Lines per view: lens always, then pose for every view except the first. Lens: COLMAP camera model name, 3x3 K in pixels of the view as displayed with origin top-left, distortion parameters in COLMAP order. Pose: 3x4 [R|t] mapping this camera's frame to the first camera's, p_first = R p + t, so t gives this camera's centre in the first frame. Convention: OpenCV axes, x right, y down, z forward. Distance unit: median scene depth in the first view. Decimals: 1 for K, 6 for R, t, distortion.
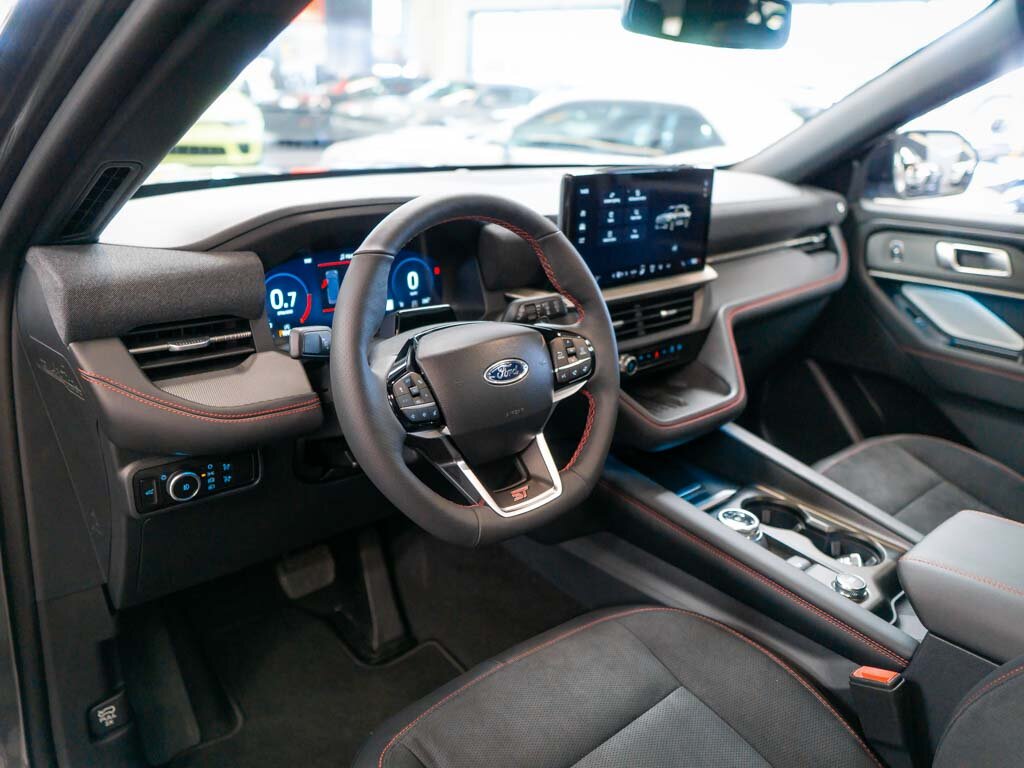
lens RADIAL K [[768.4, 0, 500.8], [0, 768.4, 384.9], [0, 0, 1]] dist [-0.008120, 0.000583]
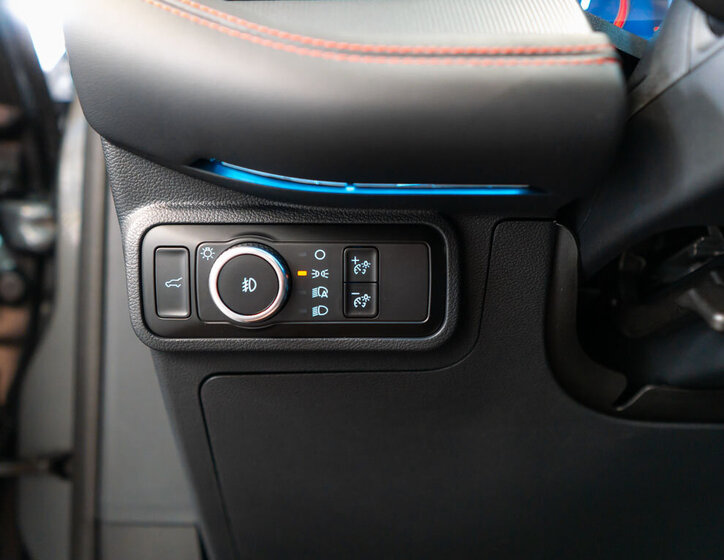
lens RADIAL K [[648.3, 0, 361.4], [0, 648.3, 278.9], [0, 0, 1]] dist [0.001808, 0.012828]
pose [[0.782415, 0.024529, -0.622274, -0.112687], [-0.182202, 0.964518, -0.191072, 0.133040], [0.595507, 0.262877, 0.759123, 0.564320]]
